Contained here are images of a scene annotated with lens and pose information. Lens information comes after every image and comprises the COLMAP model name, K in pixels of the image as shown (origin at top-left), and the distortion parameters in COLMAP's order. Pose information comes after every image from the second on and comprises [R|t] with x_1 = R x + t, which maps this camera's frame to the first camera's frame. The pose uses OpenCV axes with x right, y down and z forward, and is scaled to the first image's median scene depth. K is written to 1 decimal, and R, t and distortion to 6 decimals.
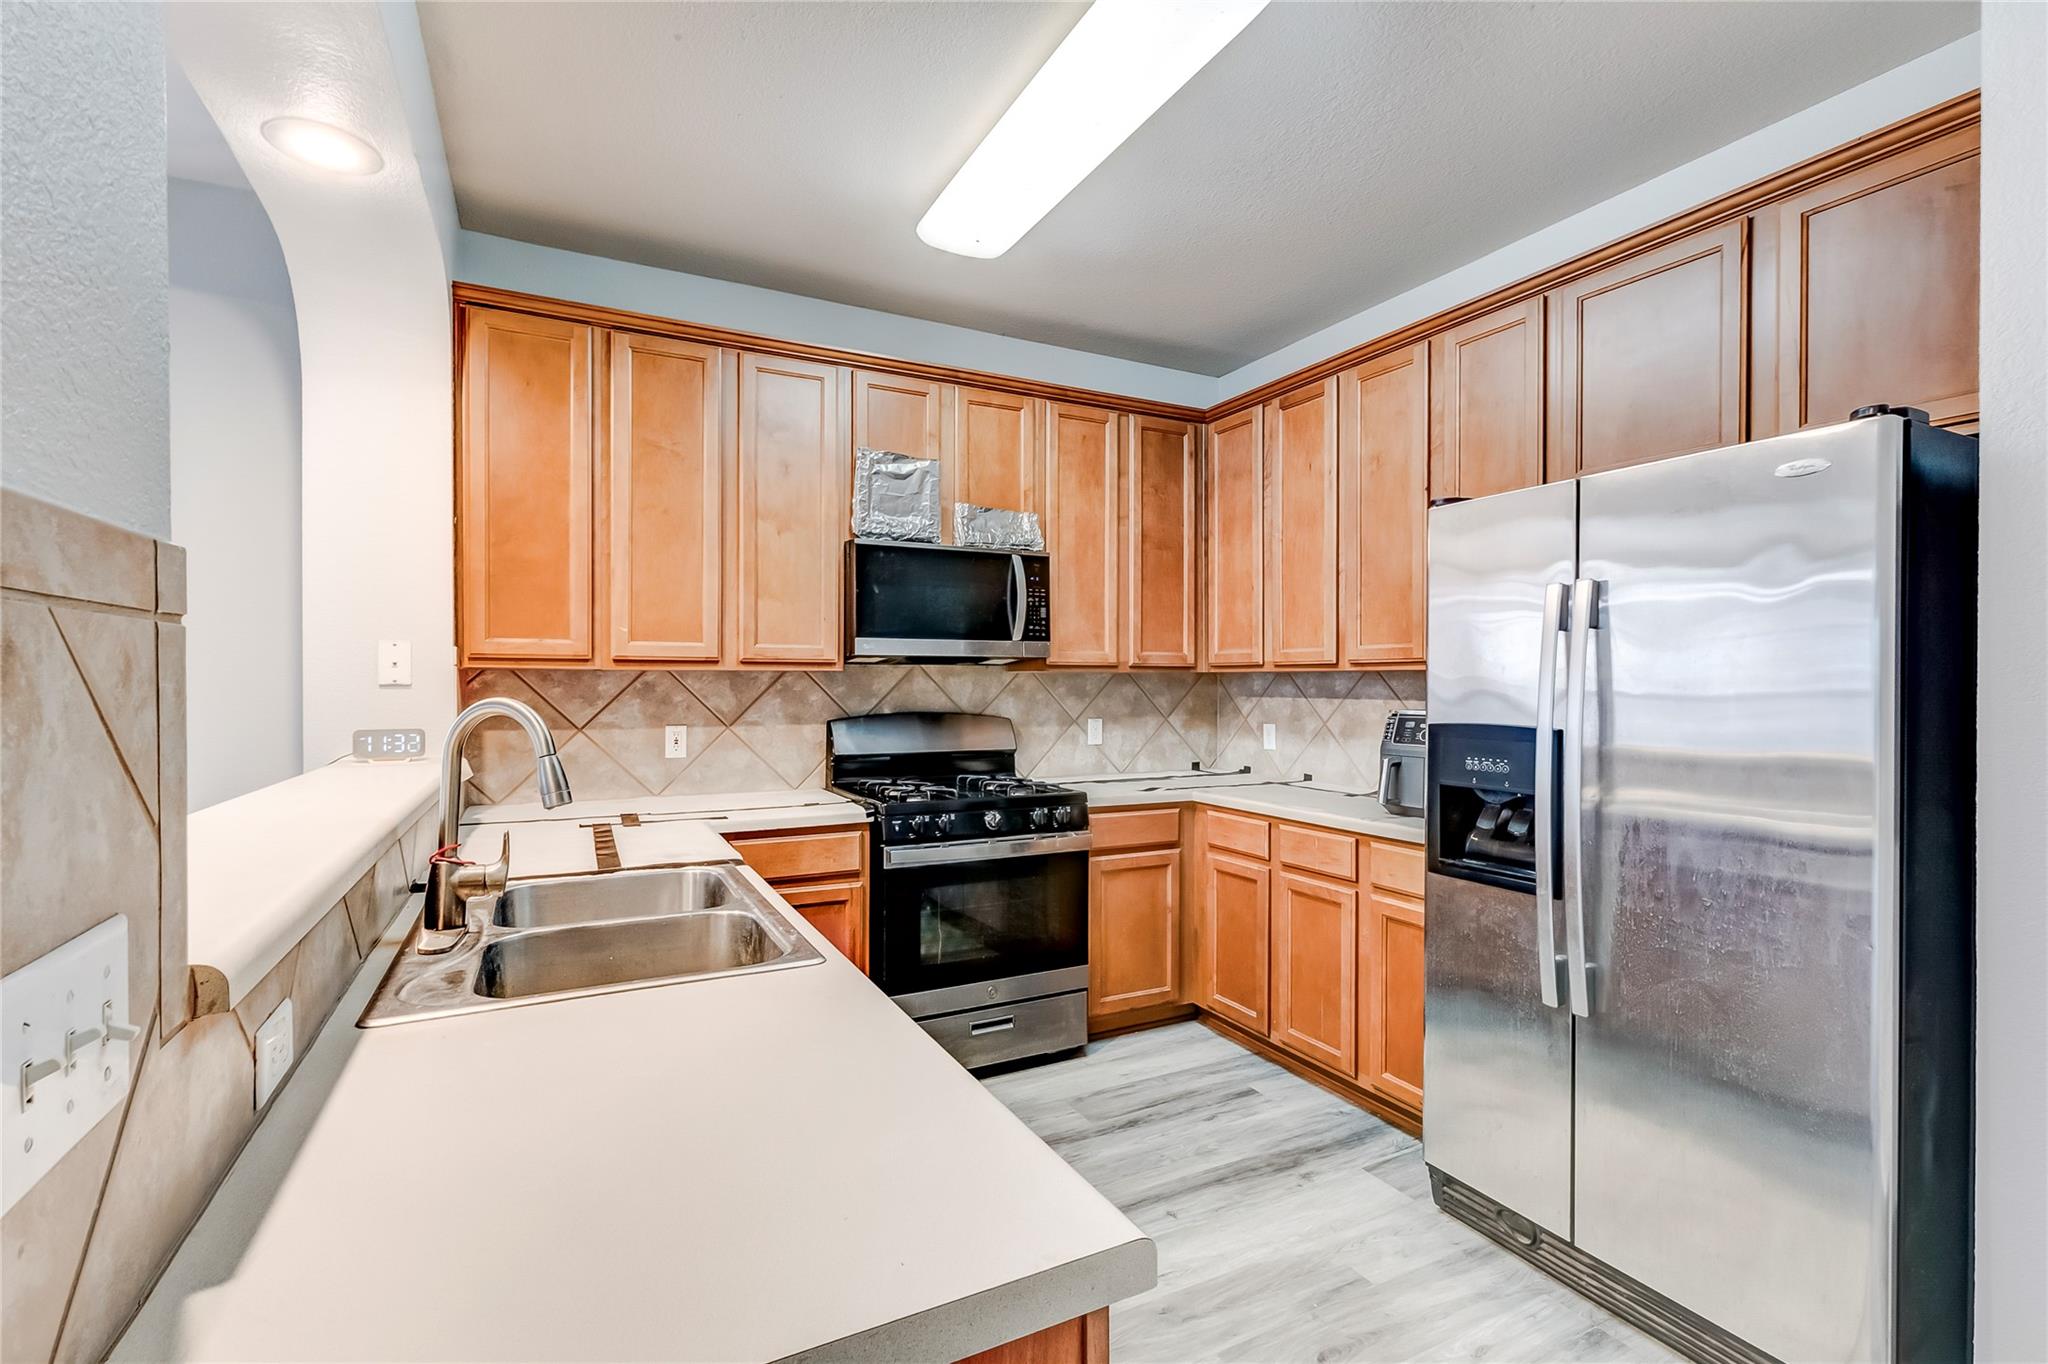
lens RADIAL K [[908.7, 0, 1024.0], [0, 908.7, 682.0], [0, 0, 1]] dist [-0.001042, -0.000161]
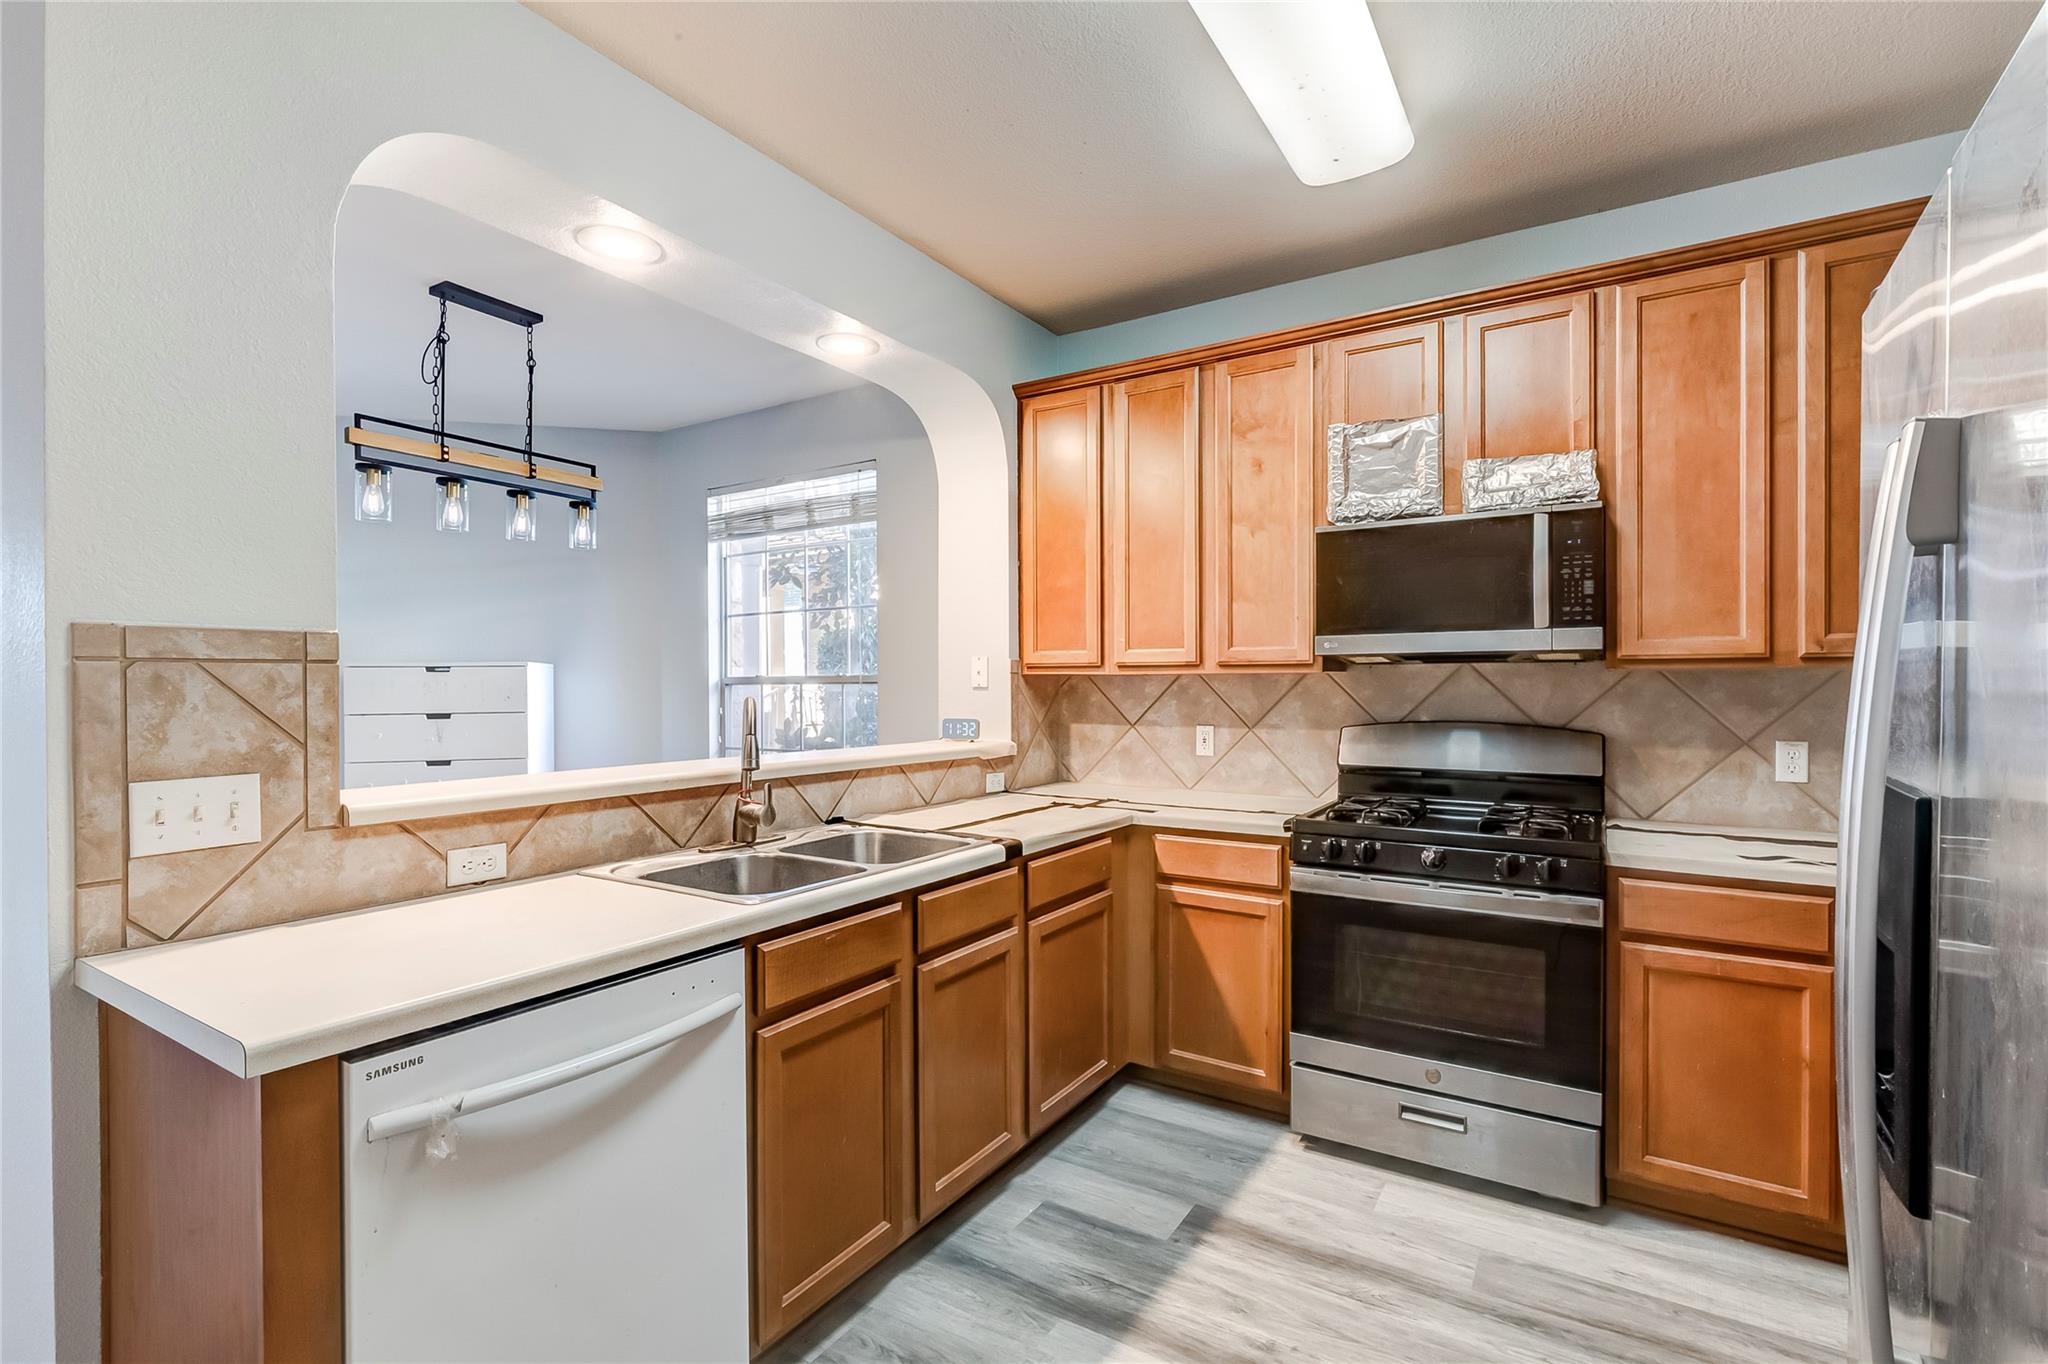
lens RADIAL K [[913.8, 0, 1024.0], [0, 913.8, 682.0], [0, 0, 1]] dist [-0.001944, -0.000164]
pose [[0.515501, -0.004596, -0.856876, 0.415208], [0.002214, 0.999989, -0.004032, 0.000337], [0.856886, 0.000182, 0.515506, 0.251868]]
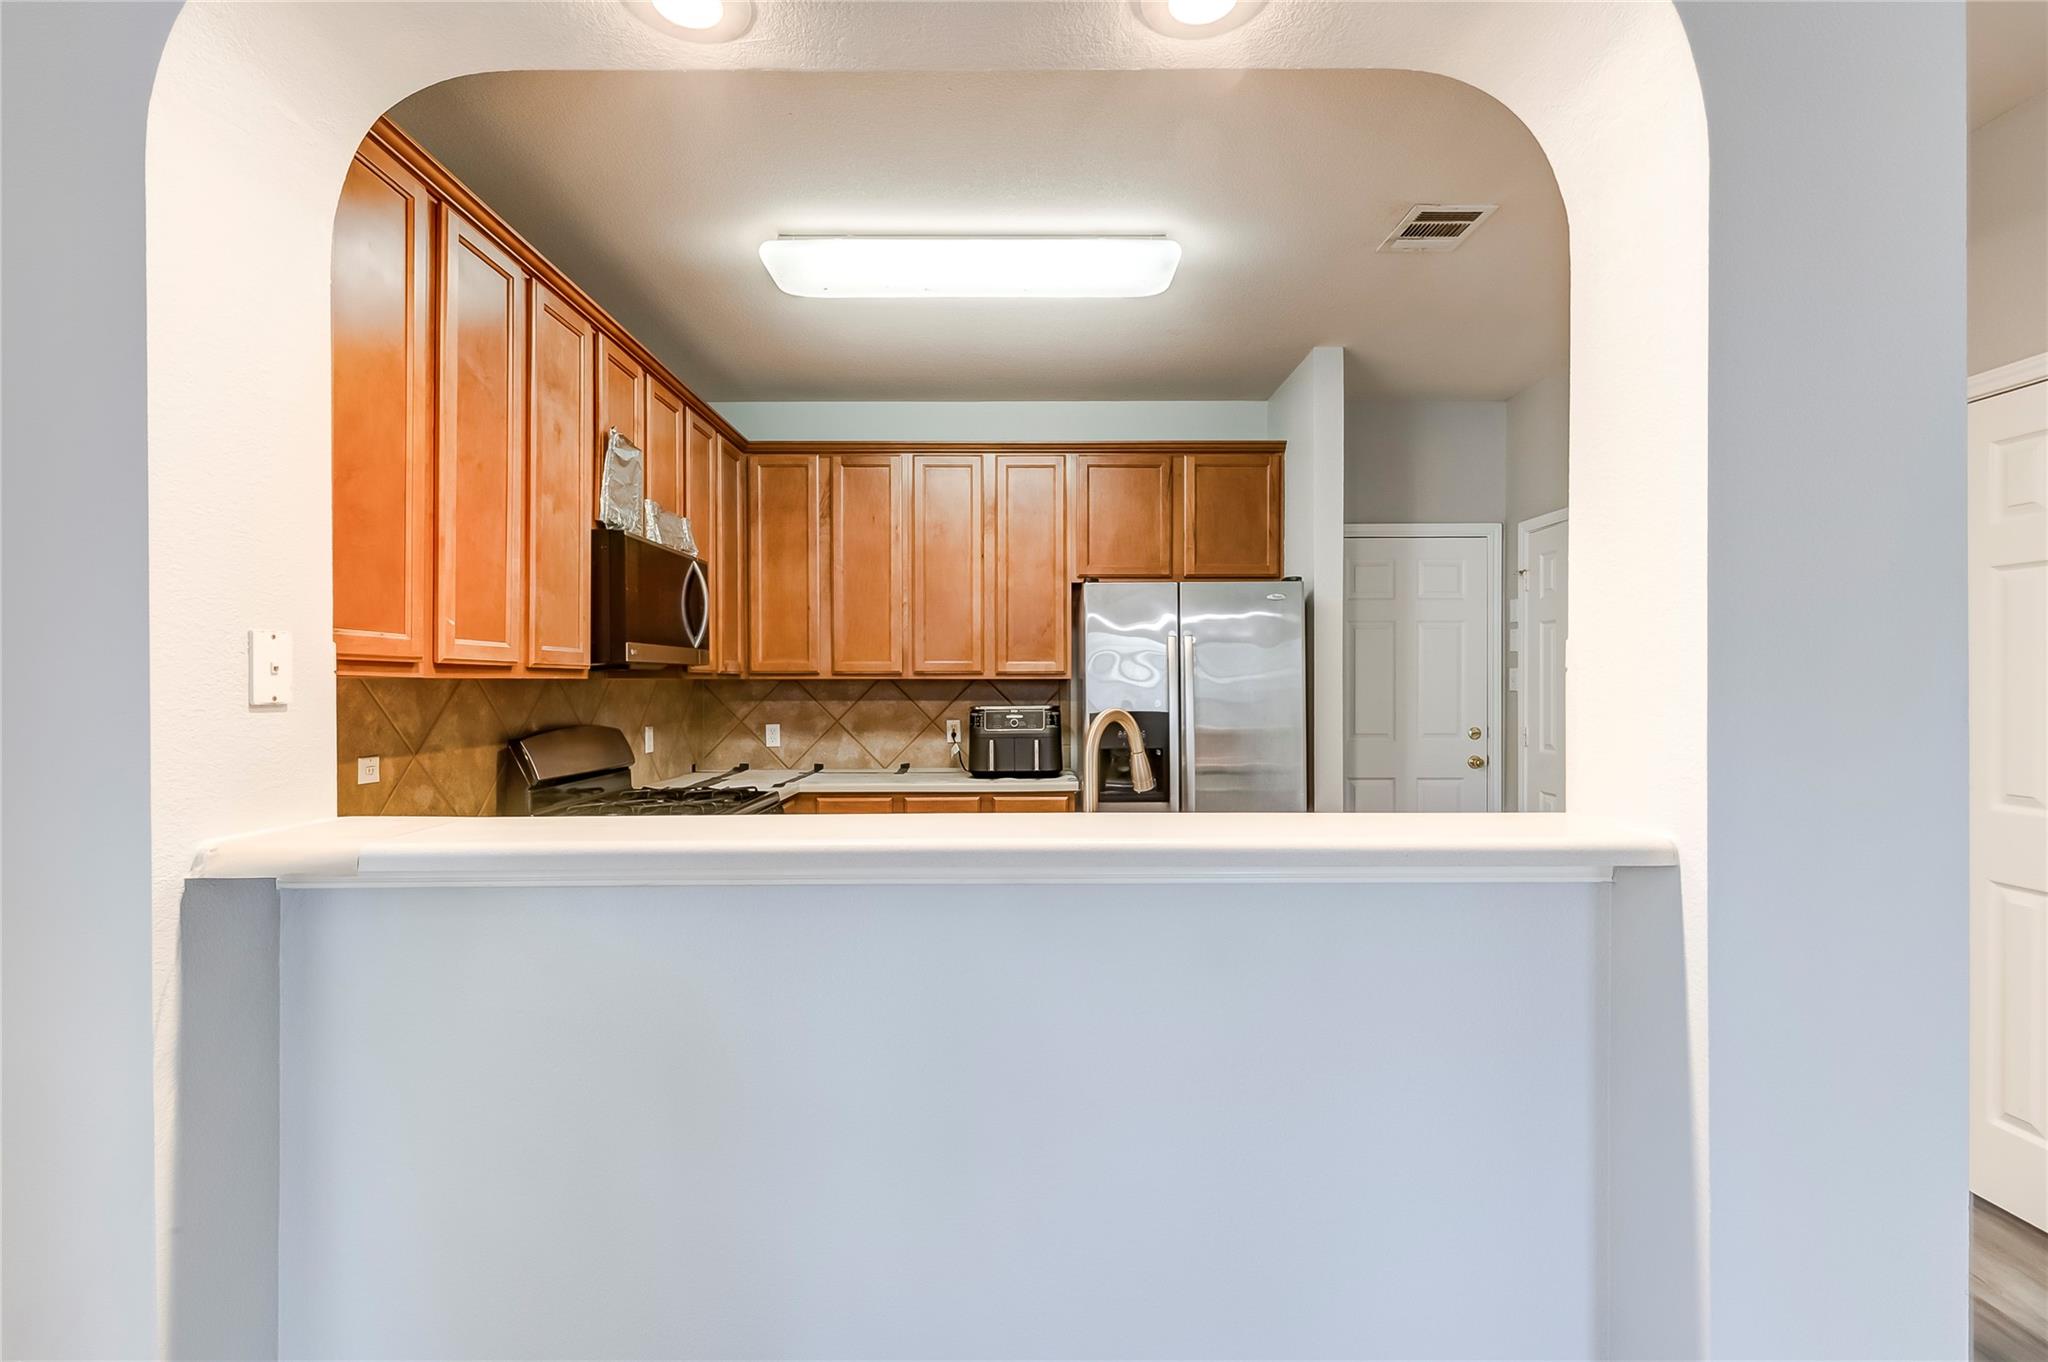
lens RADIAL K [[940.2, 0, 1031.1], [0, 940.2, 687.0], [0, 0, 1]] dist [0.001196, 0.000013]
pose [[0.444473, -0.007654, 0.895759, -0.772768], [0.005724, 0.999967, 0.005705, -0.006832], [-0.895774, 0.002592, 0.444502, 0.216578]]
